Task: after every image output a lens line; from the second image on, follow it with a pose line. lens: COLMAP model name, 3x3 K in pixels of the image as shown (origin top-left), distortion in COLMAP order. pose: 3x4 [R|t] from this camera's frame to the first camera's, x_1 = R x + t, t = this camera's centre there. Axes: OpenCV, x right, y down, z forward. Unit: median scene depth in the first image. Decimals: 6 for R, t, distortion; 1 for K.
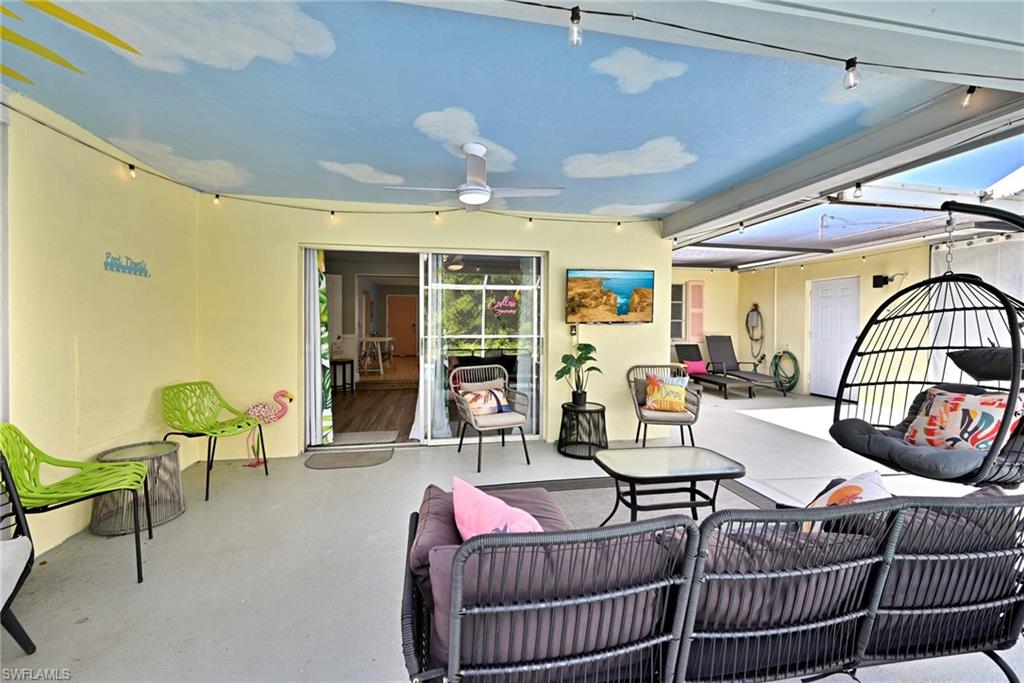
lens RADIAL K [[418.9, 0, 529.5], [0, 418.9, 324.6], [0, 0, 1]] dist [0.000971, -0.000112]
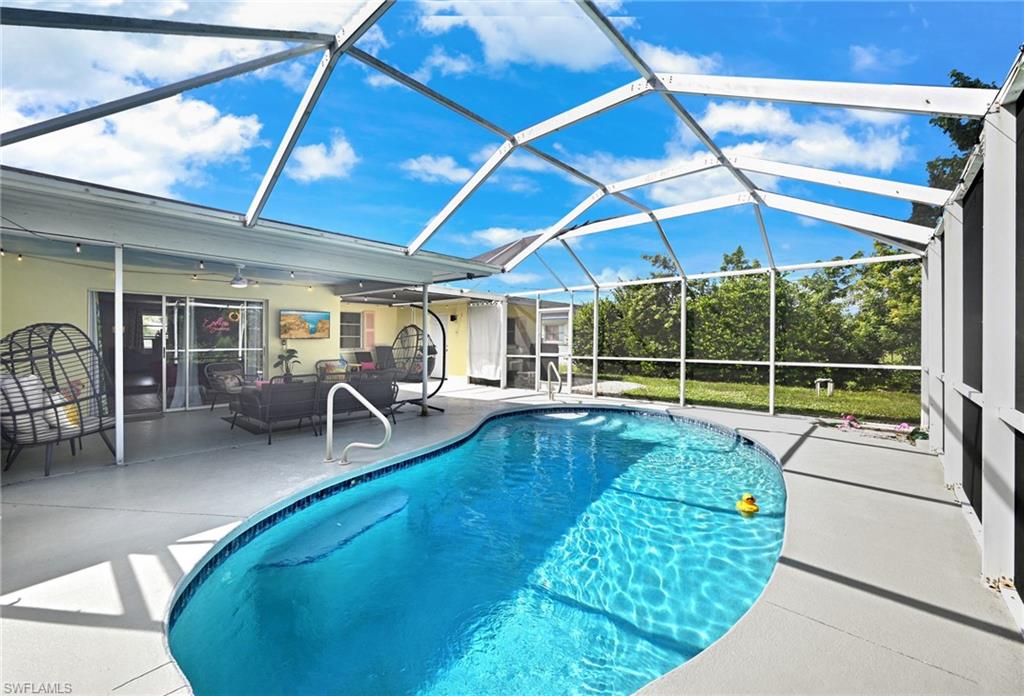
lens RADIAL K [[406.1, 0, 516.3], [0, 406.1, 344.7], [0, 0, 1]] dist [0.000361, -0.000024]
pose [[0.795076, -0.009257, 0.606439, -0.168210], [0.001505, 0.999911, 0.013290, 0.002808], [-0.606508, -0.009654, 0.795019, -1.058553]]
